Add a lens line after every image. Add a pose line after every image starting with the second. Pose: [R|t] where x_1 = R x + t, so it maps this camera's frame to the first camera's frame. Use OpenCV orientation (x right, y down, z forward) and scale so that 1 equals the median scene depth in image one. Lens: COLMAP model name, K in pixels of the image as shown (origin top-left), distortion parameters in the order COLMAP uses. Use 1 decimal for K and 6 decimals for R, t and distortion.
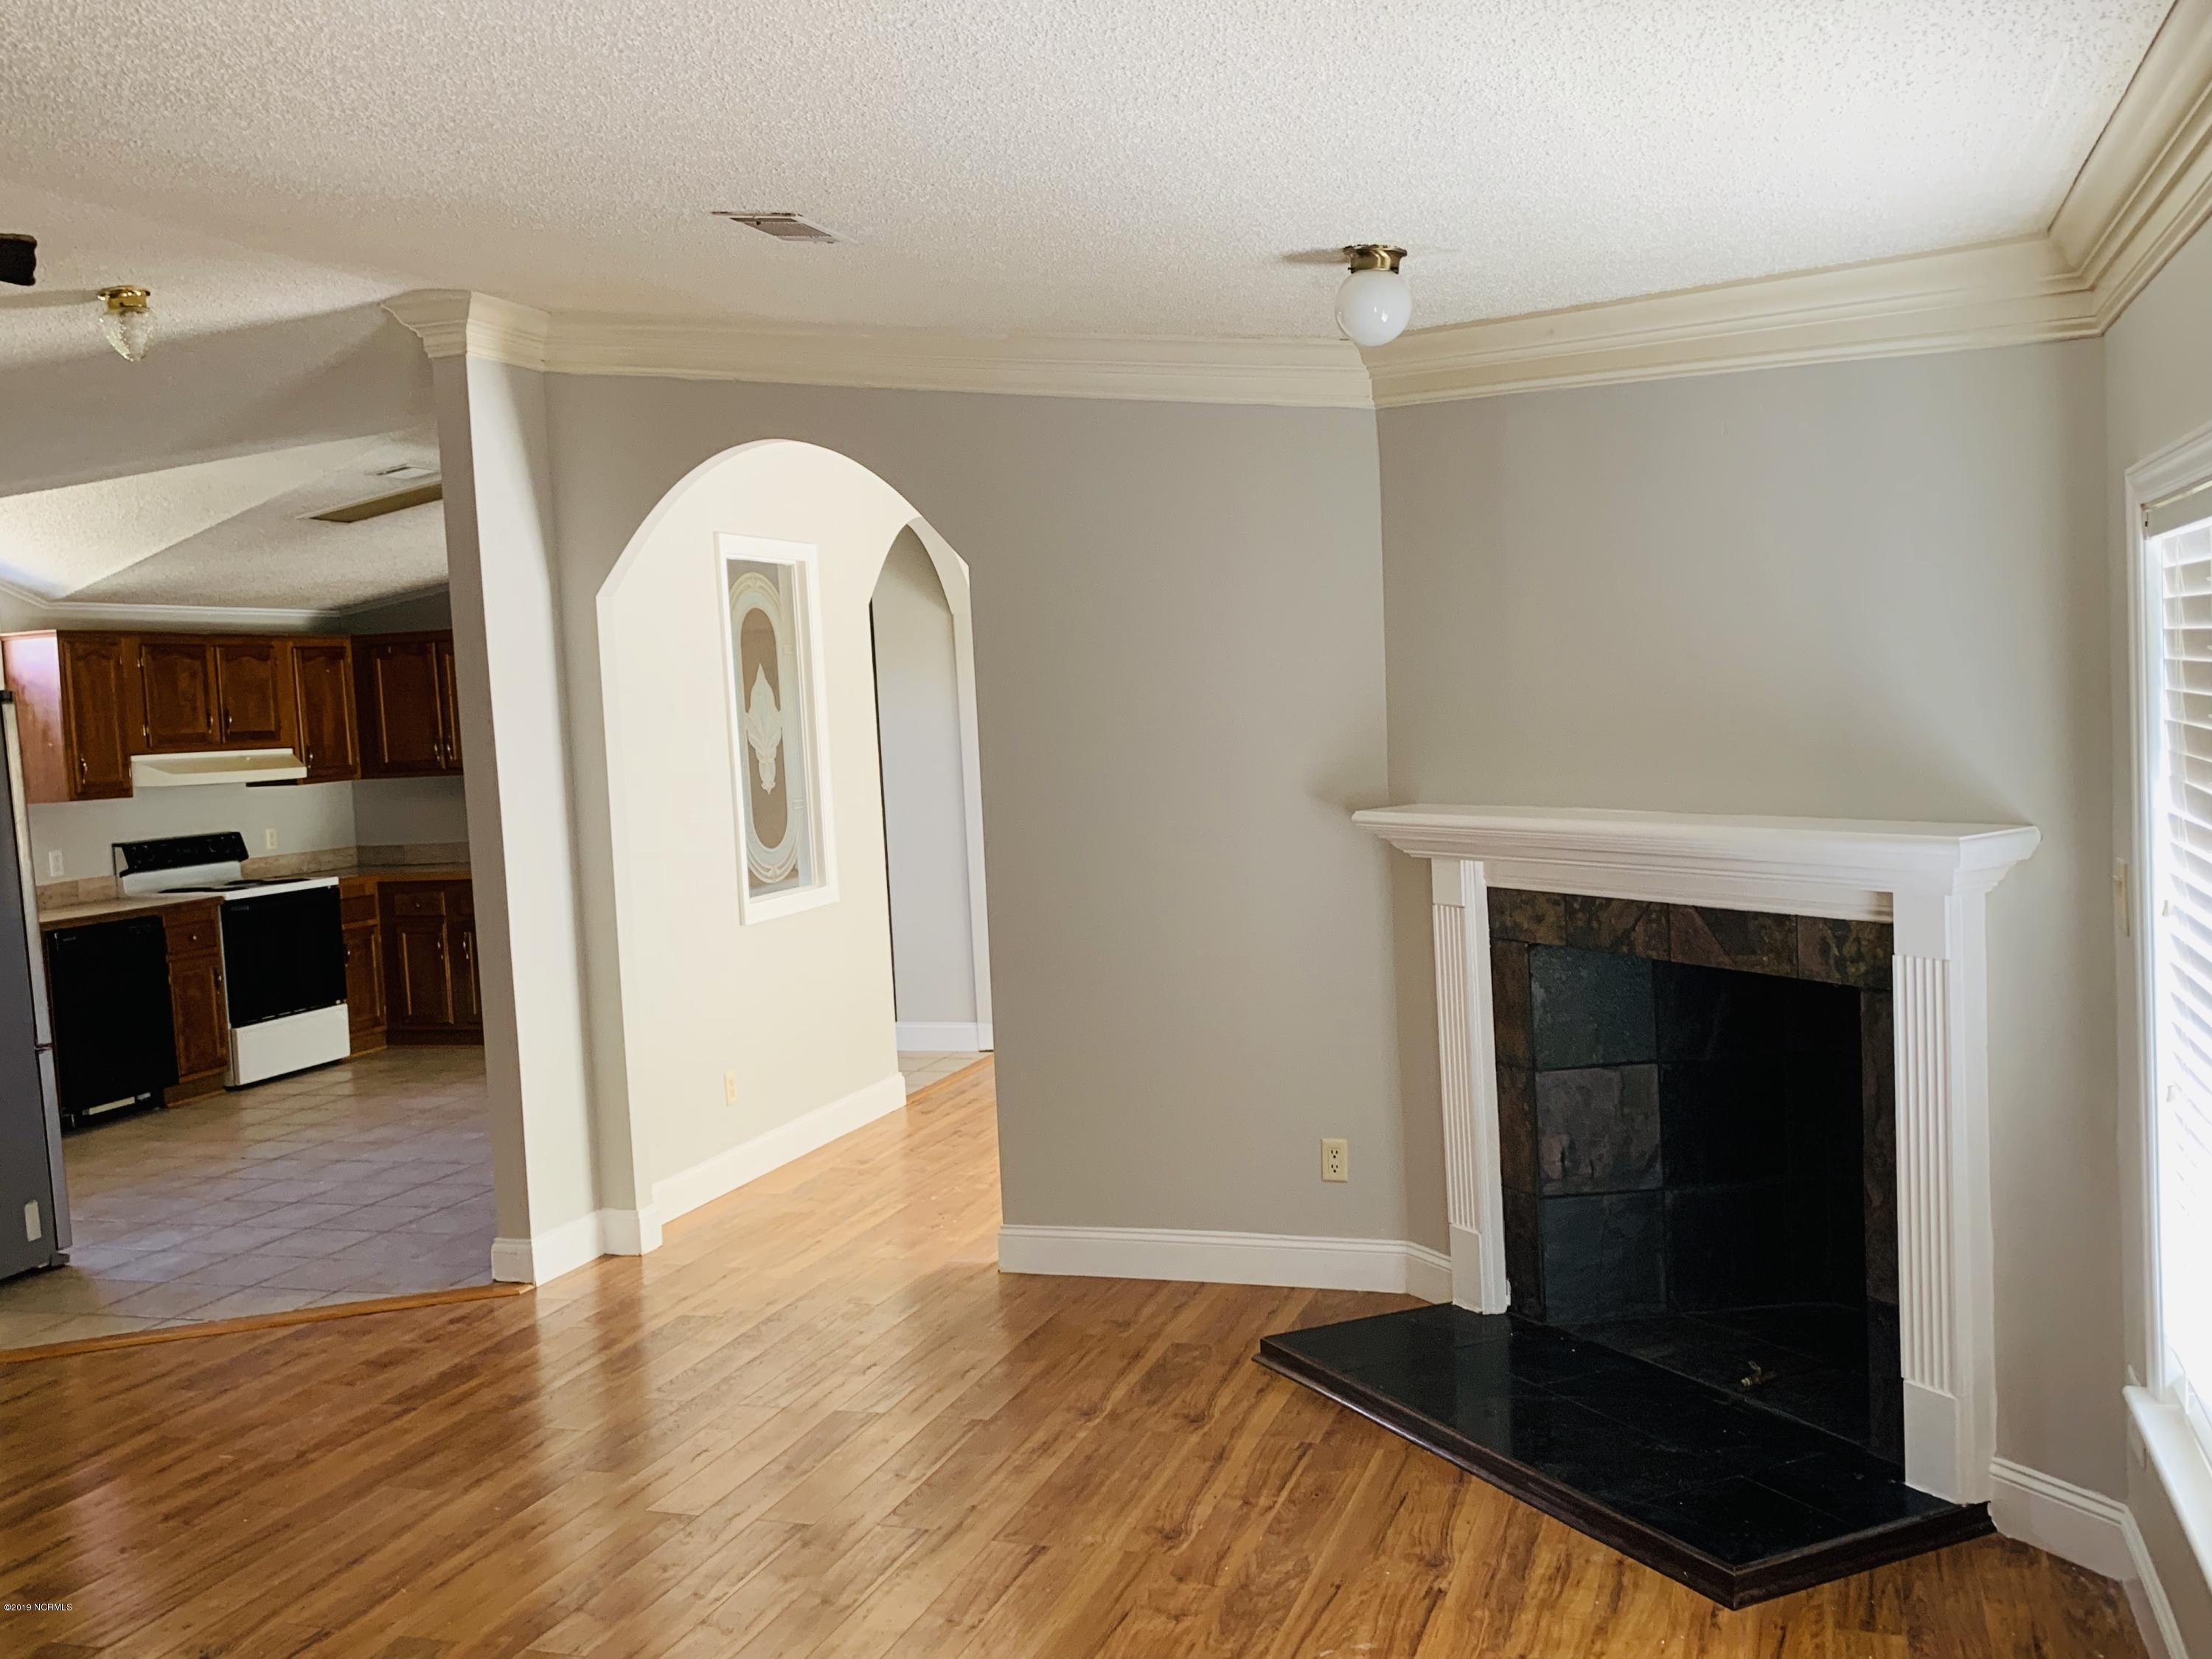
lens RADIAL K [[2072.1, 0, 1070.9], [0, 2072.1, 833.9], [0, 0, 1]] dist [0.027265, 0.000000]
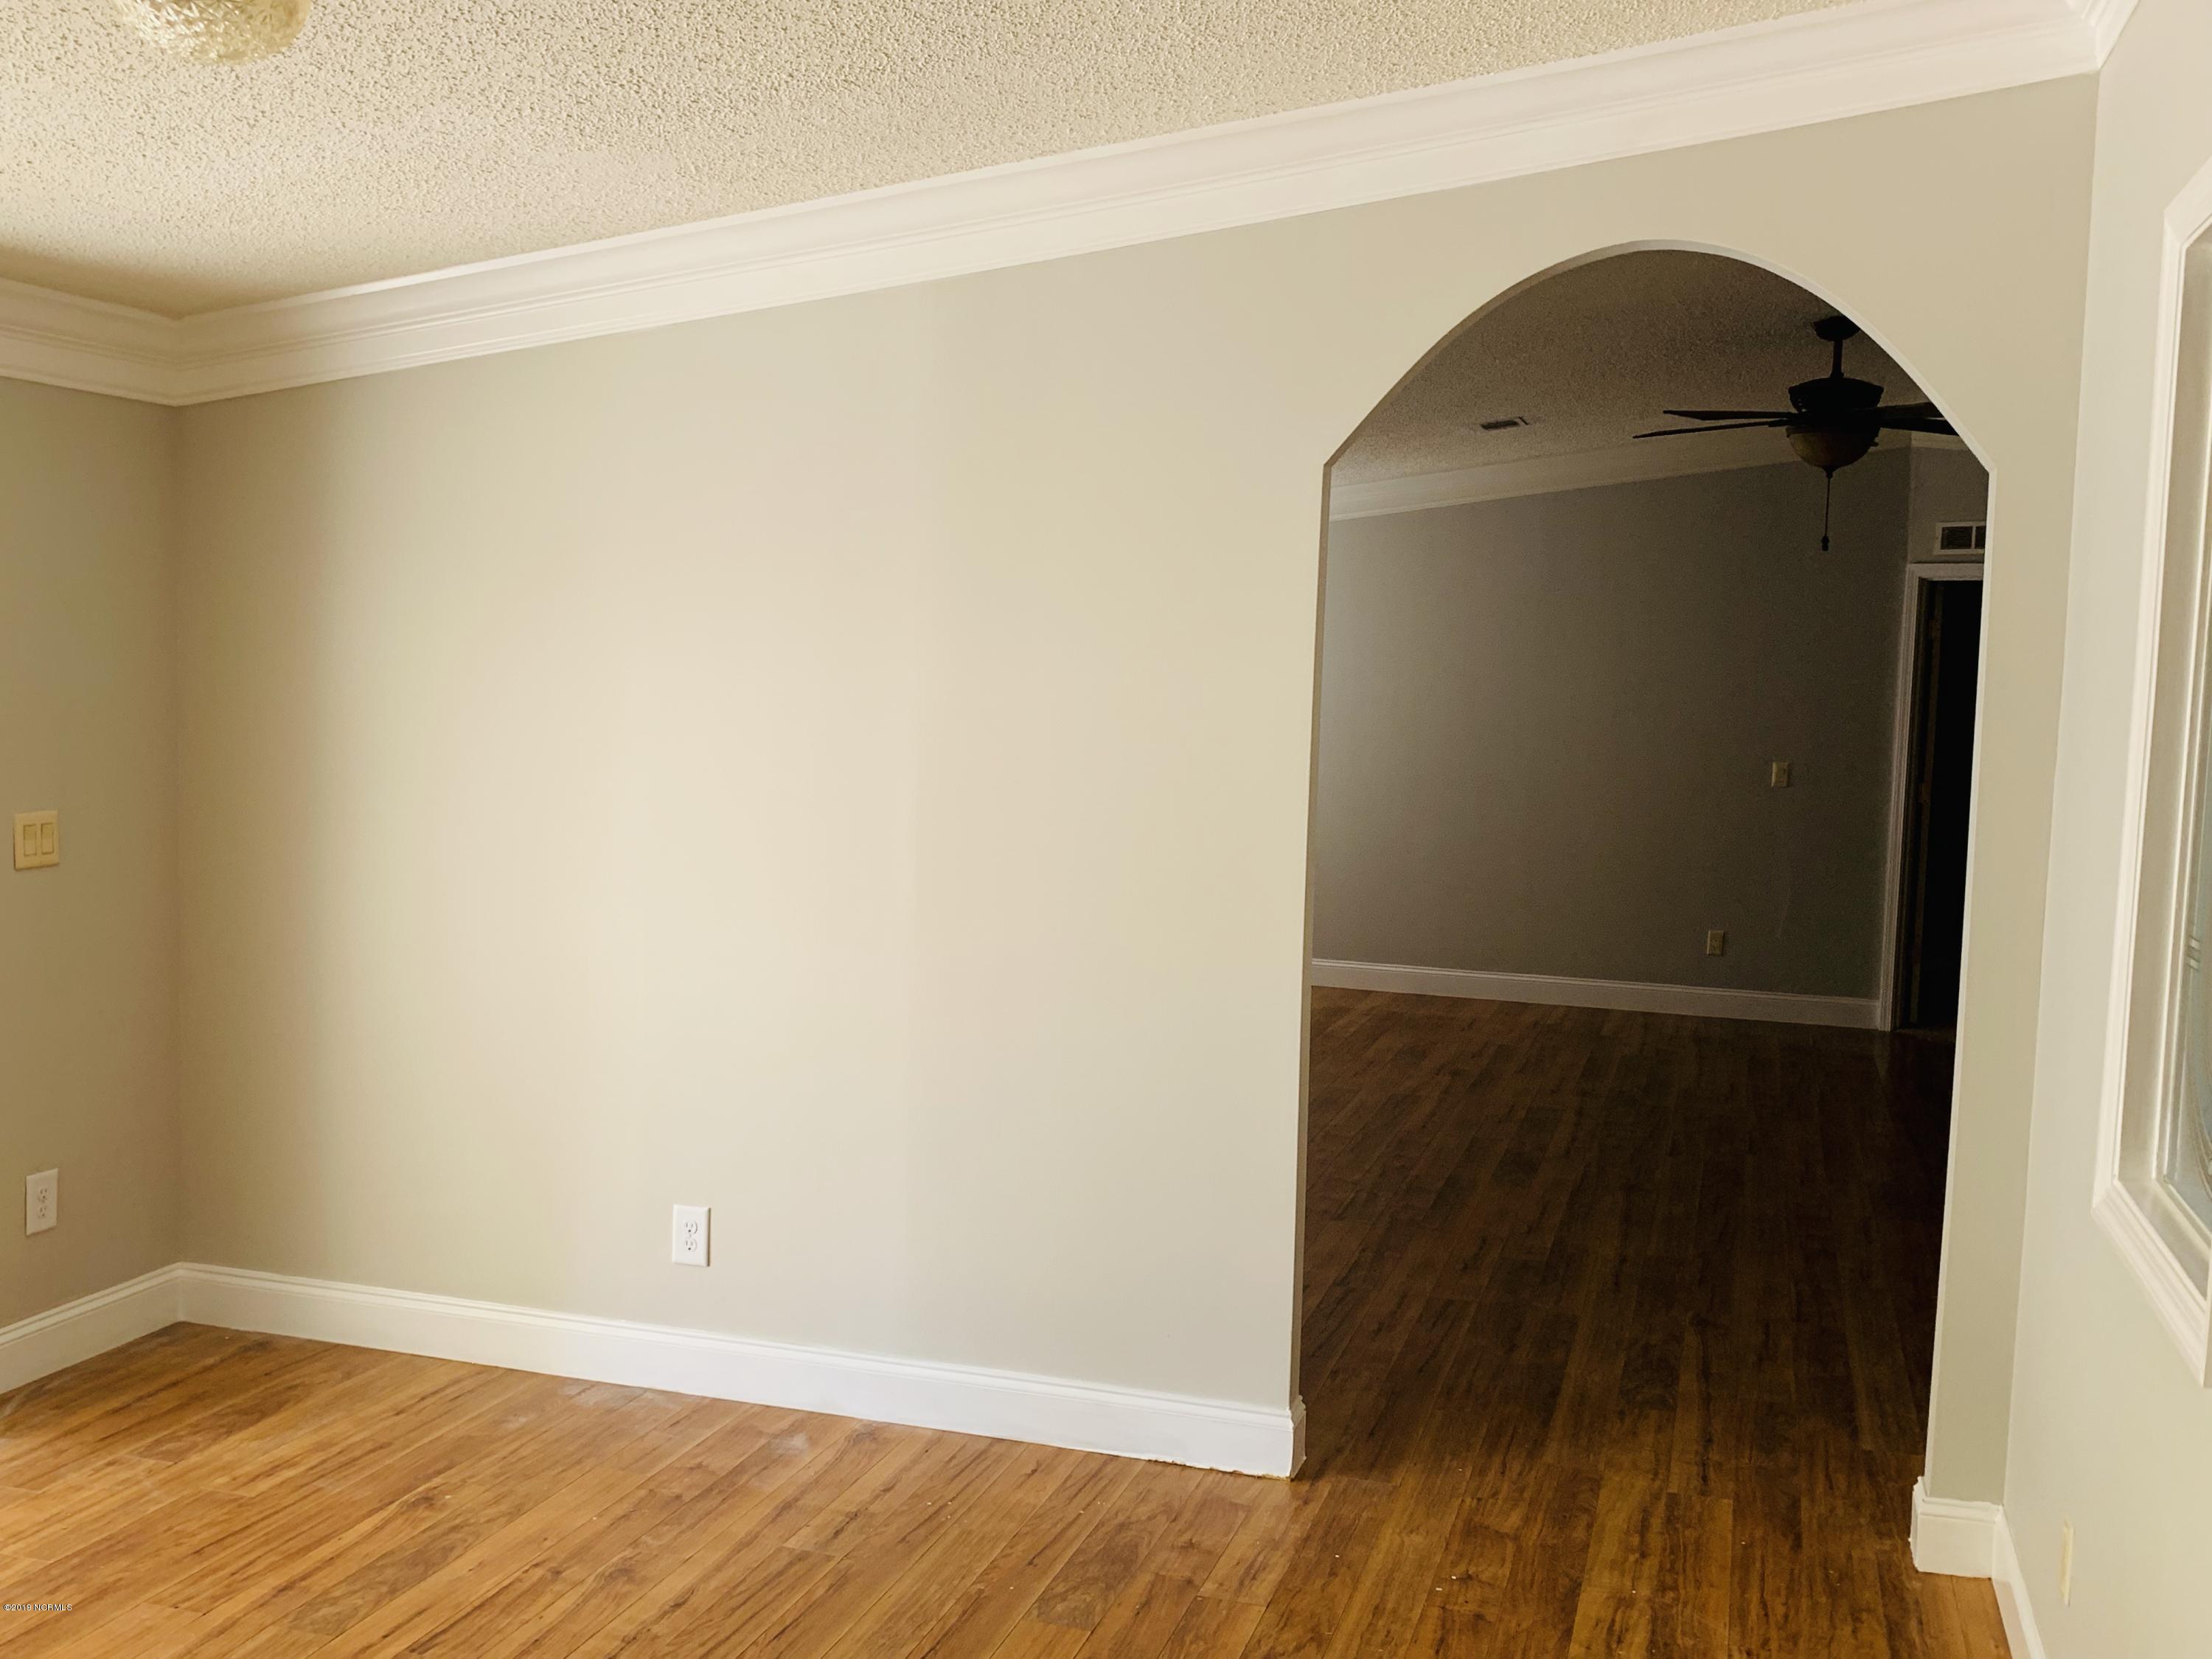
lens RADIAL K [[2072.1, 0, 1087.6], [0, 2072.1, 839.8], [0, 0, 1]] dist [0.027265, 0.000000]
pose [[-0.999581, 0.017108, -0.023363, 0.059082], [0.013391, 0.988461, 0.150880, -0.122810], [0.025675, 0.150503, -0.988276, 1.985877]]
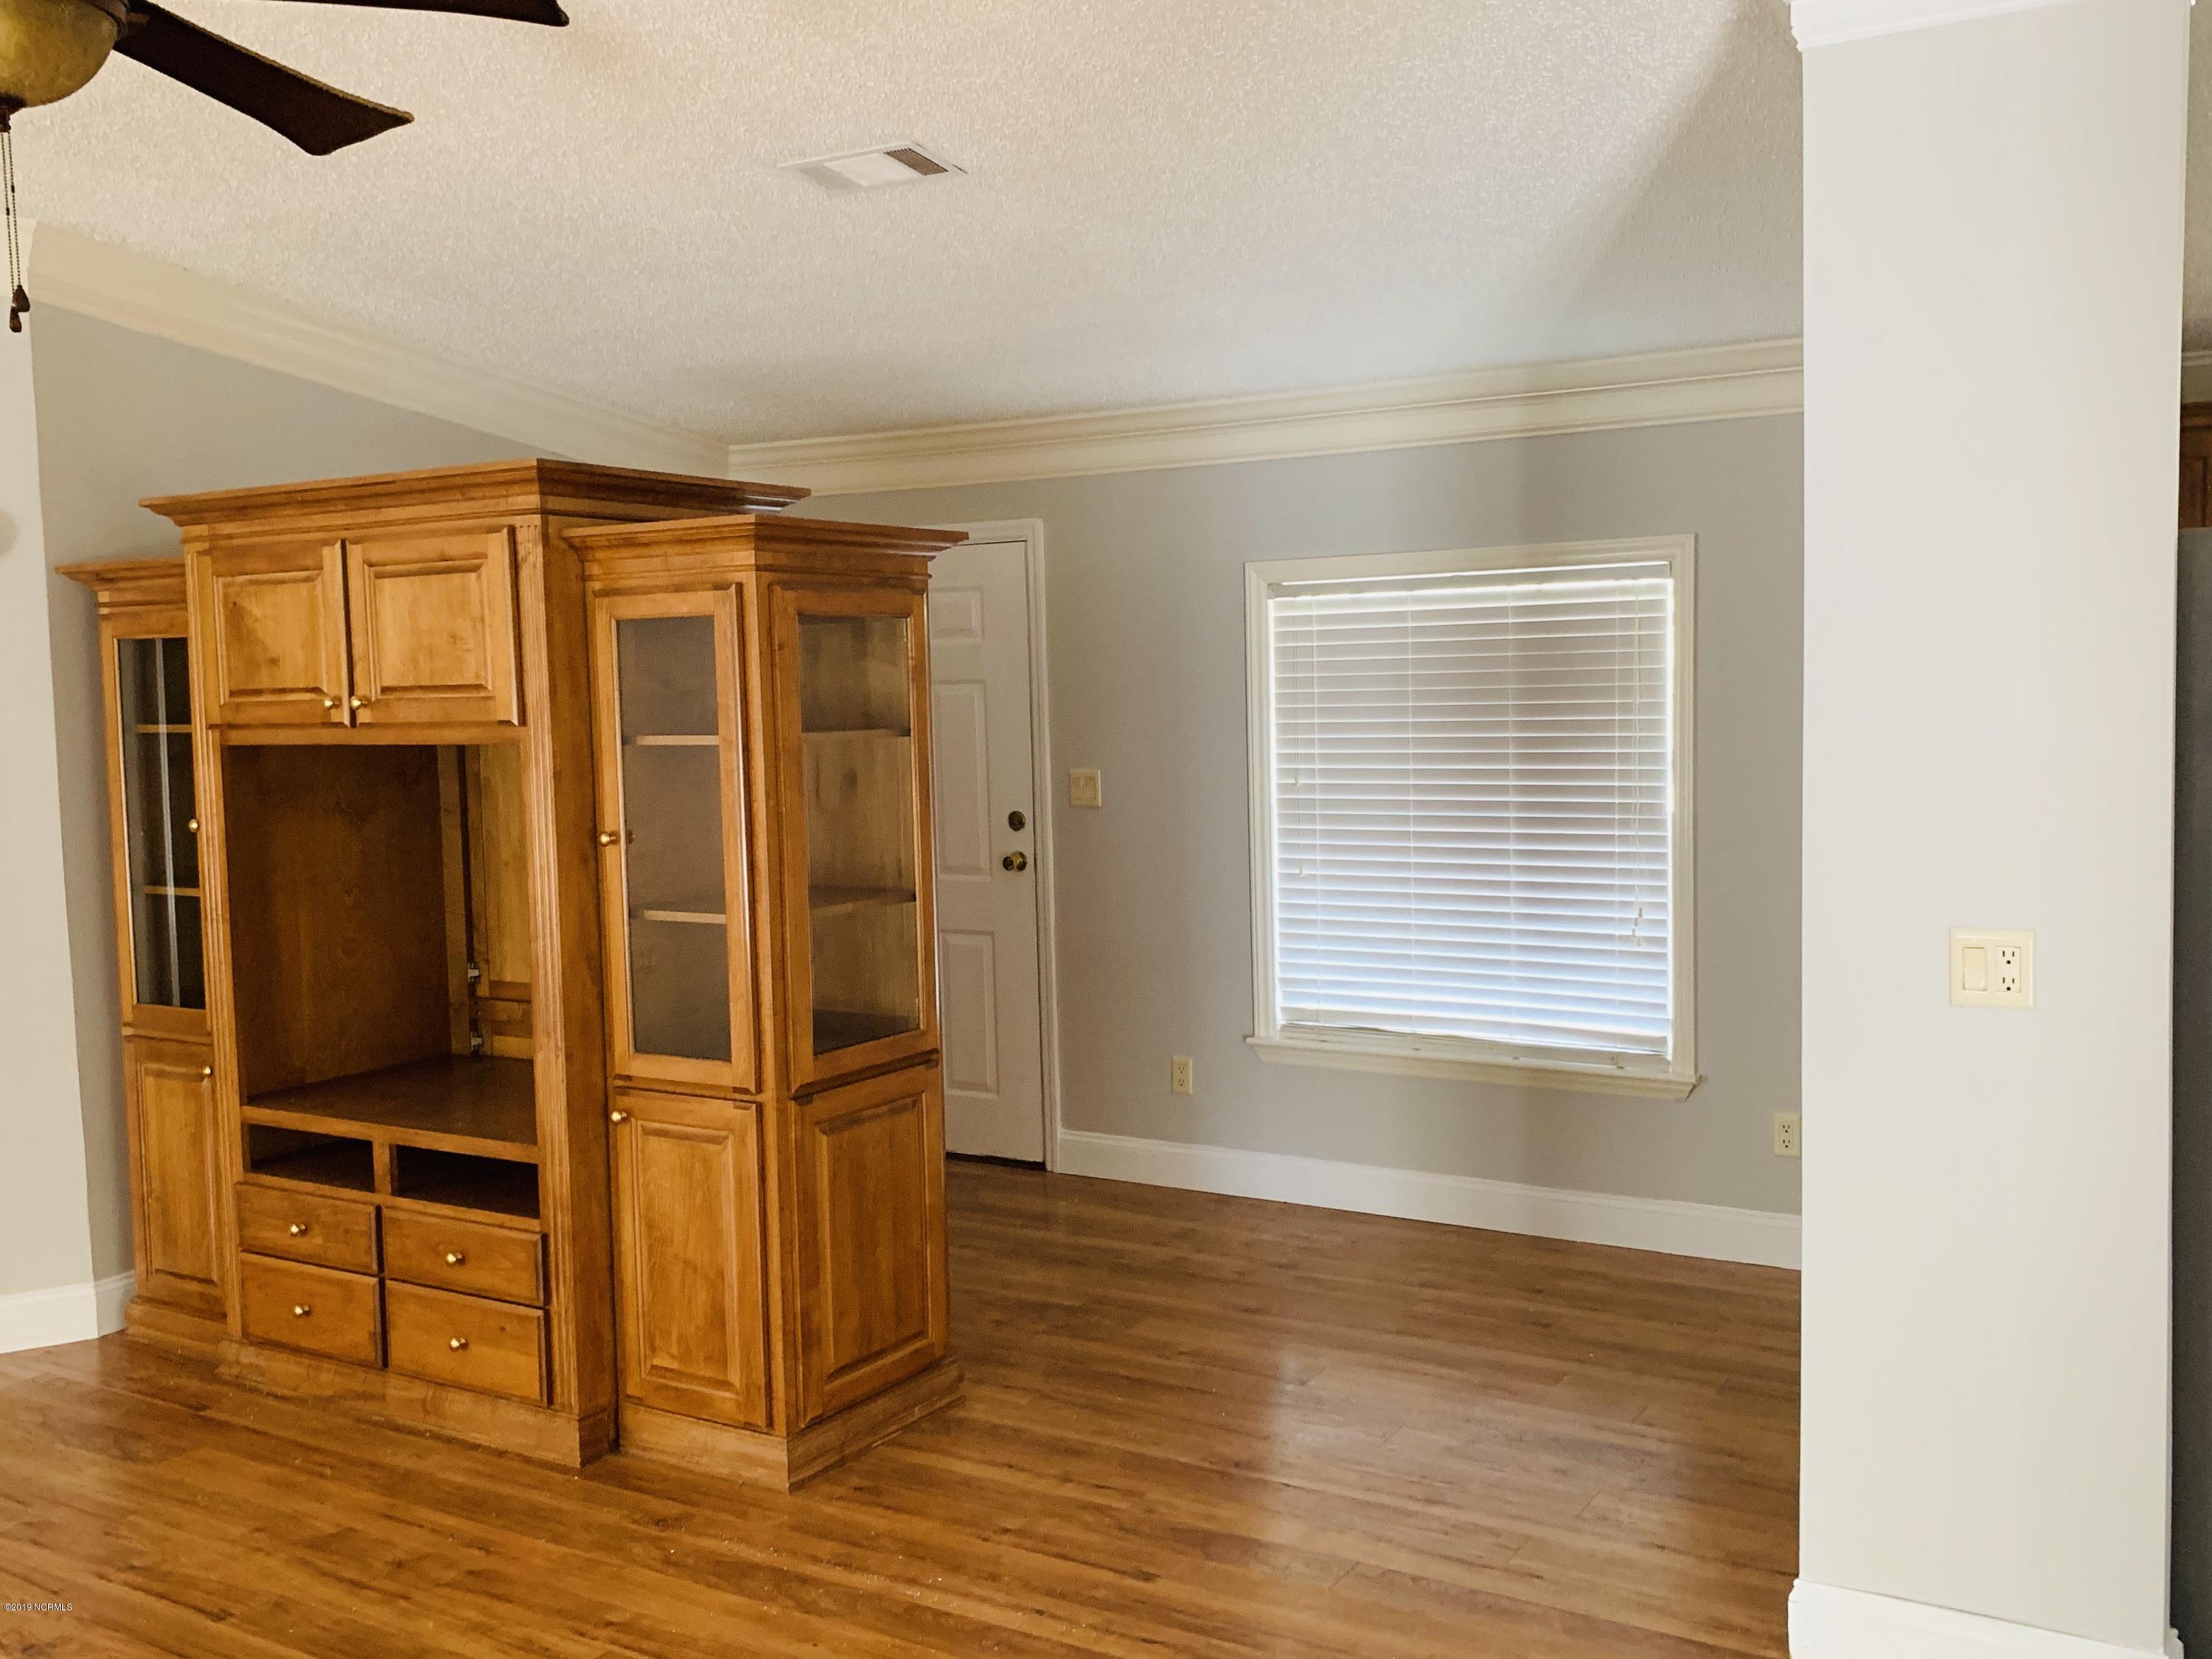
lens RADIAL K [[2072.1, 0, 1105.6], [0, 2072.1, 822.3], [0, 0, 1]] dist [0.027265, 0.000000]
pose [[-0.211145, 0.121387, -0.969888, -0.009481], [-0.027558, 0.991125, 0.130044, -0.054290], [0.977066, 0.054187, -0.205926, 0.999639]]
